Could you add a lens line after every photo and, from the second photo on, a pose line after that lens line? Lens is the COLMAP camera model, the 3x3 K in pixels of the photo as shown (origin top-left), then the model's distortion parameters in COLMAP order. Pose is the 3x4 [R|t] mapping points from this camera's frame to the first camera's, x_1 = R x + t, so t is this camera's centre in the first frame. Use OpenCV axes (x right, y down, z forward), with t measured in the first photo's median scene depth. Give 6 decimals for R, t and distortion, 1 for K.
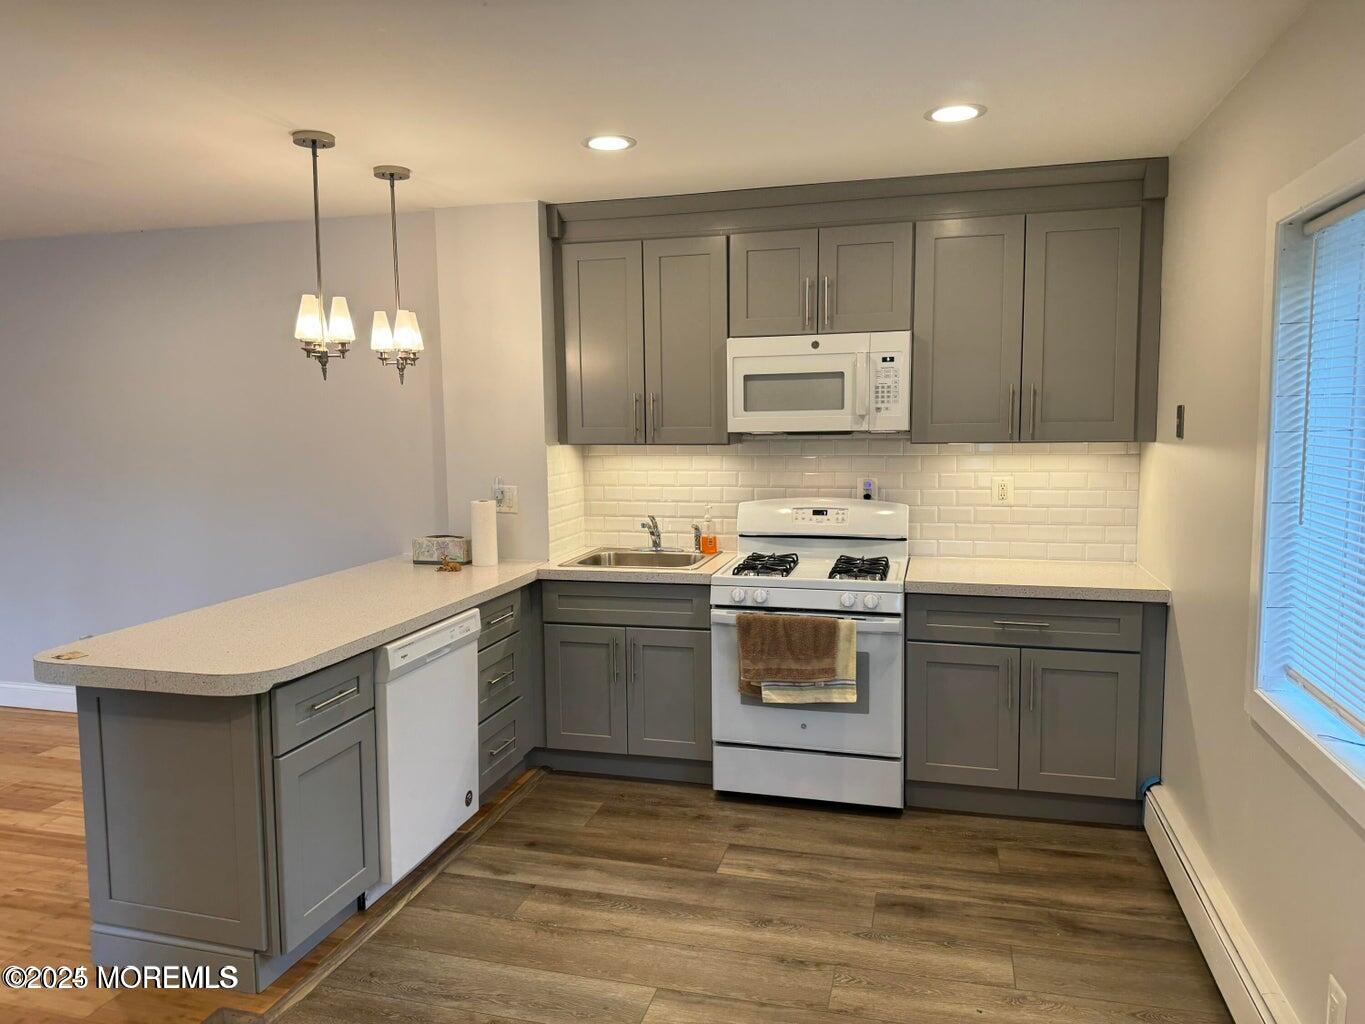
lens RADIAL K [[1030.4, 0, 682.5], [0, 1030.4, 512.0], [0, 0, 1]] dist [0.183254, -0.000357]
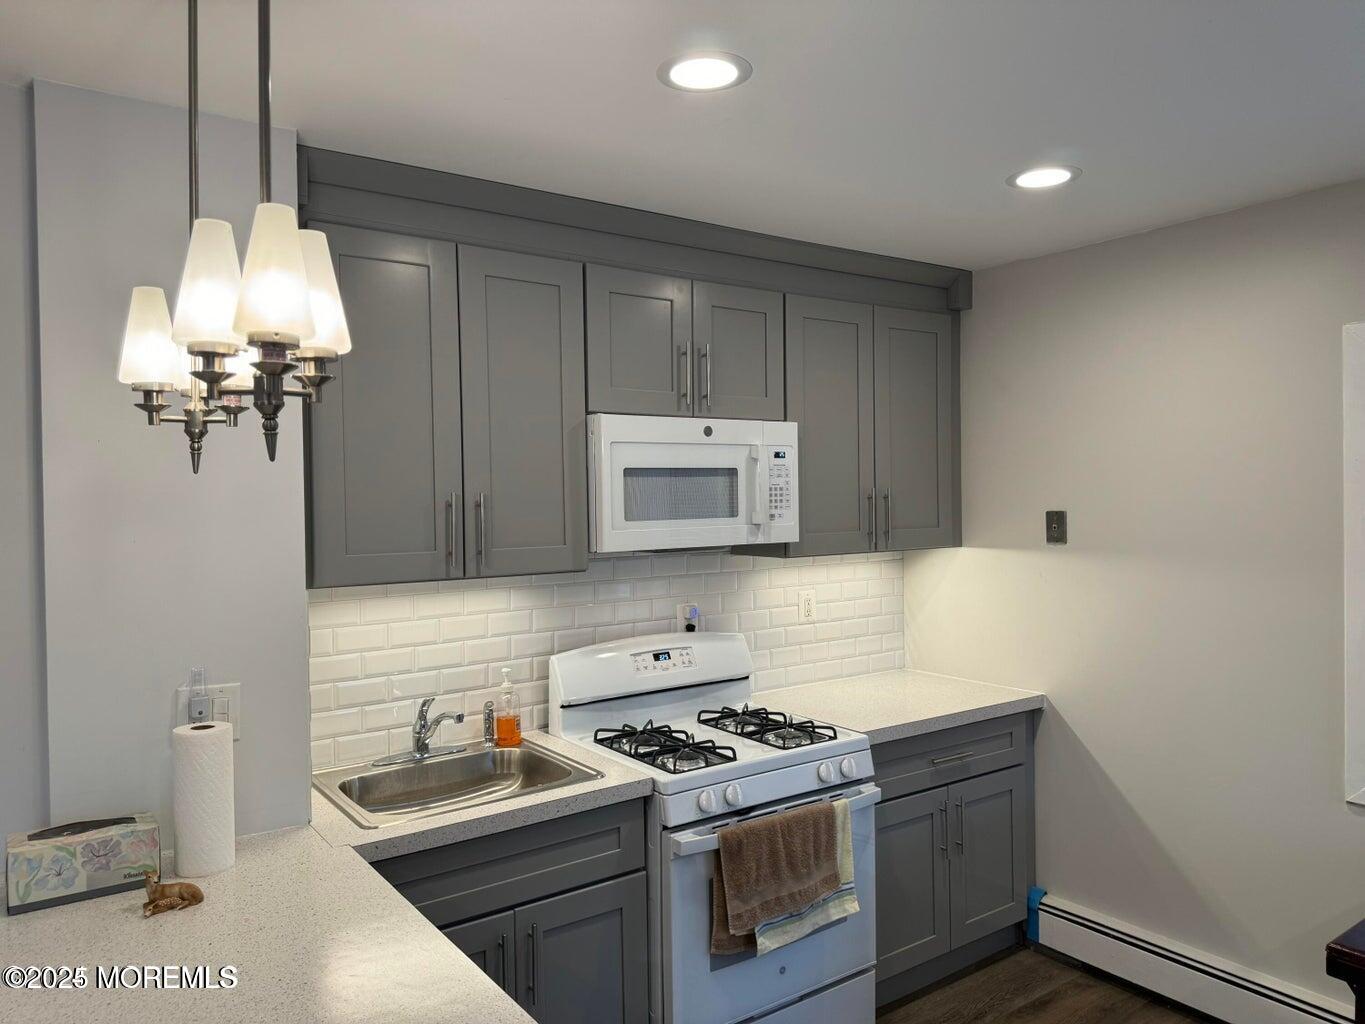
lens RADIAL K [[953.6, 0, 682.5], [0, 953.6, 512.0], [0, 0, 1]] dist [0.080720, -0.075853]
pose [[0.635897, -0.009905, 0.771710, -0.412326], [0.083971, 0.994869, -0.056424, -0.067141], [-0.767192, 0.100681, 0.633467, 0.592689]]
